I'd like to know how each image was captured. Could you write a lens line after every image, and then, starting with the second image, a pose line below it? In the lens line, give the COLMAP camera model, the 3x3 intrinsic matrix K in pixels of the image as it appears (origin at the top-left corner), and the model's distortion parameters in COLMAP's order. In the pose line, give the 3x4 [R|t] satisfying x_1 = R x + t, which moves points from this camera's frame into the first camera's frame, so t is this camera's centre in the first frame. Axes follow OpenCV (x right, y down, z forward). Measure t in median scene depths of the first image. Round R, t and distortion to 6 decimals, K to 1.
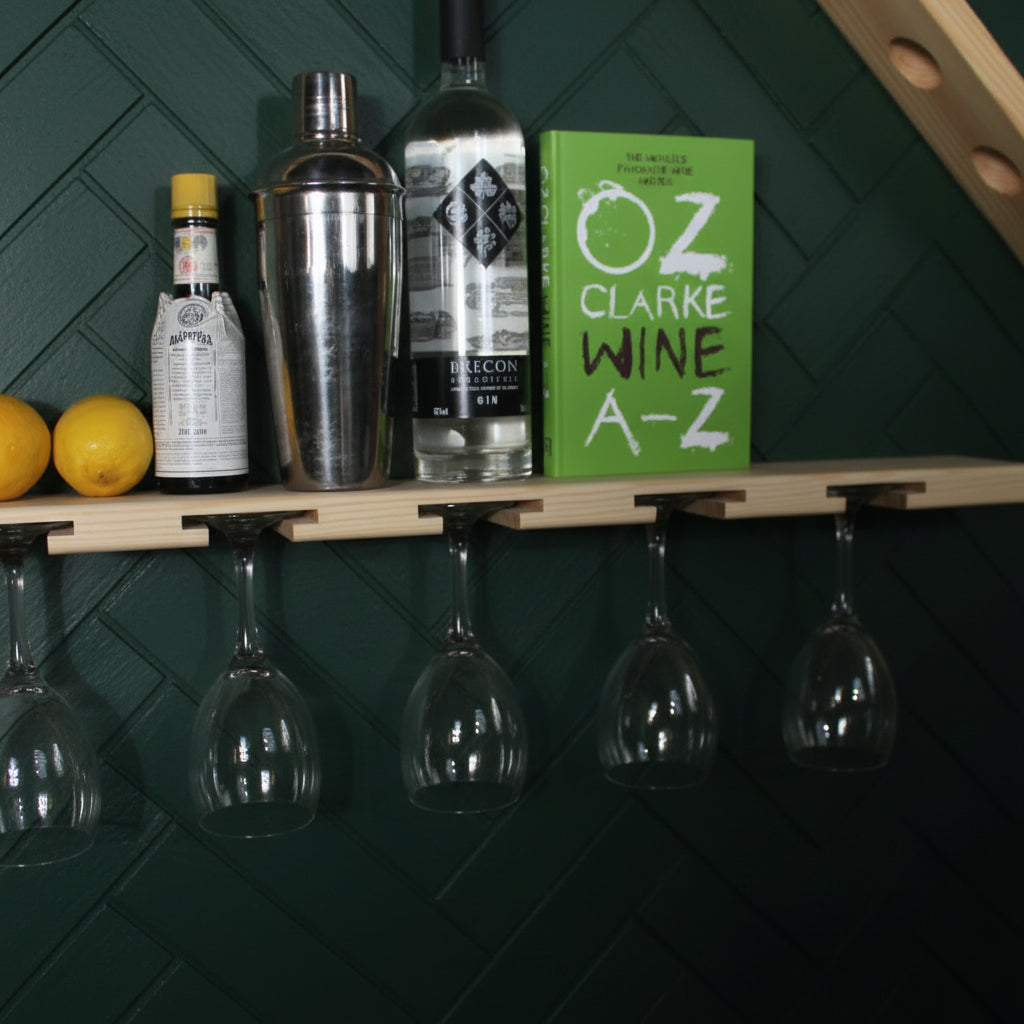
lens RADIAL K [[1230.3, 0, 512.0], [0, 1230.3, 512.0], [0, 0, 1]] dist [-0.214535, 0.283959]
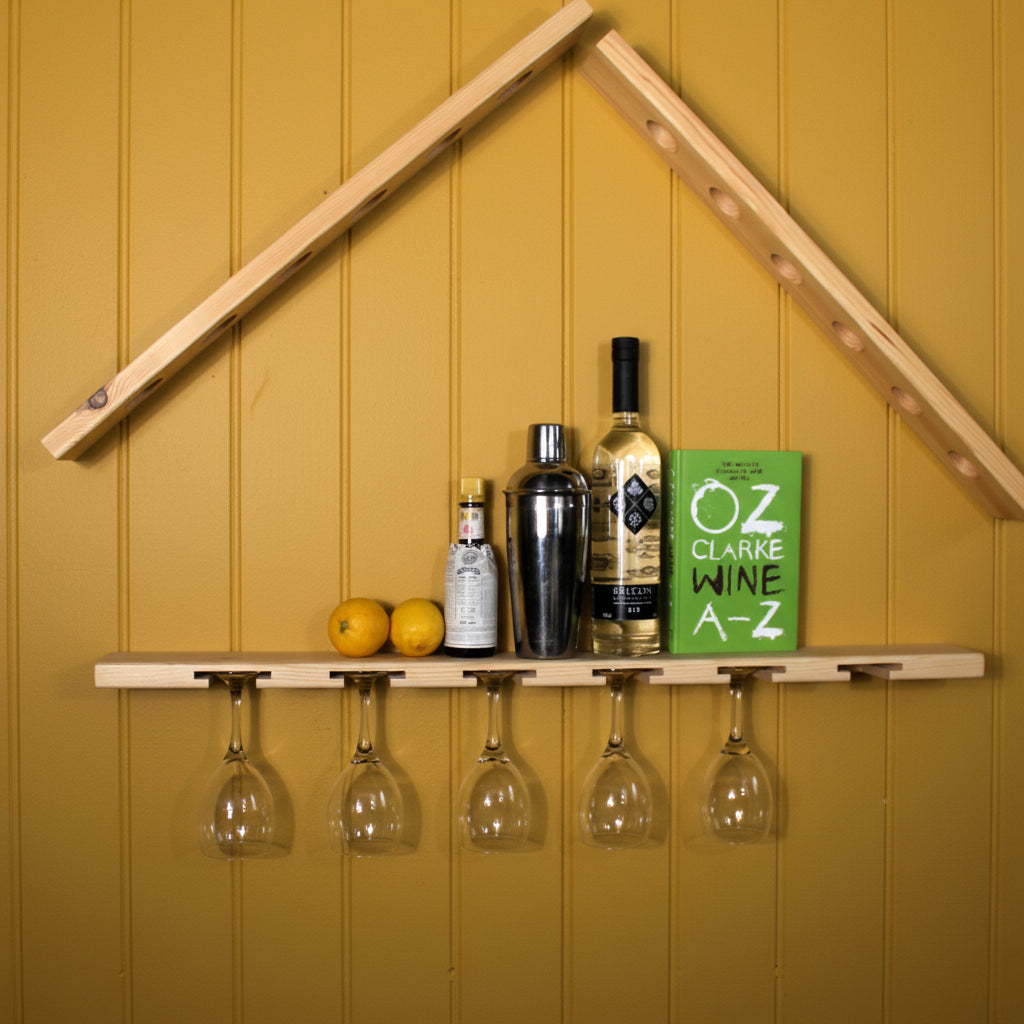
lens RADIAL K [[1342.7, 0, 512.0], [0, 1342.7, 512.0], [0, 0, 1]] dist [-0.139384, 0.058468]
pose [[0.990444, 0.025404, -0.135553, 0.059006], [-0.038384, 0.994830, -0.094024, -0.040682], [0.132464, 0.098329, 0.986299, -0.862213]]
